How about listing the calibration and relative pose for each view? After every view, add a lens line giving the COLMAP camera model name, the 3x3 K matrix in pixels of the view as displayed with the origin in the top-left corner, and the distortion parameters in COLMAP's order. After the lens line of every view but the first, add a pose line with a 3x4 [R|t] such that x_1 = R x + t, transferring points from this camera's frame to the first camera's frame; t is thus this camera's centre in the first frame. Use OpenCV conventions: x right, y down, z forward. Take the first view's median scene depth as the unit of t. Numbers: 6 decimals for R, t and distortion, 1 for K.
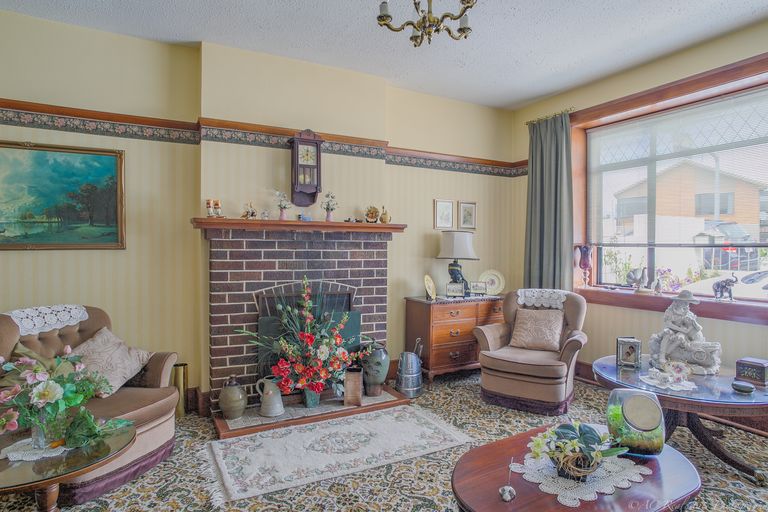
lens RADIAL K [[441.4, 0, 383.3], [0, 441.4, 252.5], [0, 0, 1]] dist [-0.058953, 0.038899]
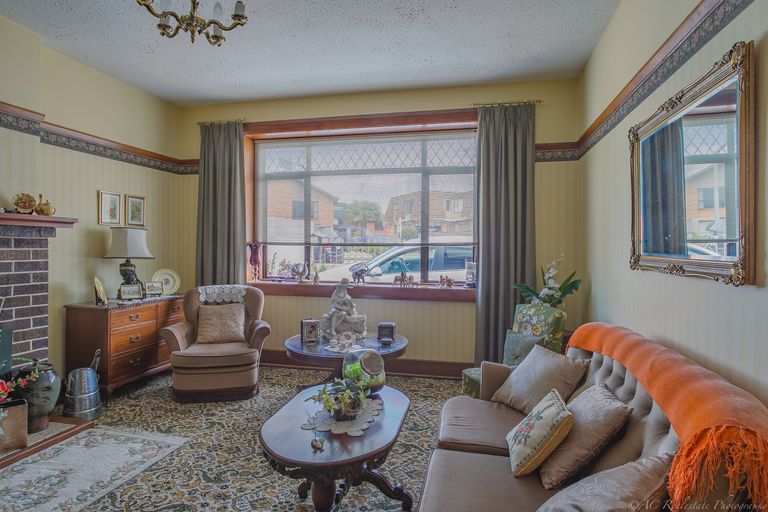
lens RADIAL K [[441.4, 0, 383.3], [0, 441.4, 252.5], [0, 0, 1]] dist [-0.058953, 0.038899]
pose [[0.668024, -0.008890, 0.744086, -0.172801], [0.005026, 0.999960, 0.007435, -0.001405], [-0.744123, -0.001227, 0.668042, 0.005623]]
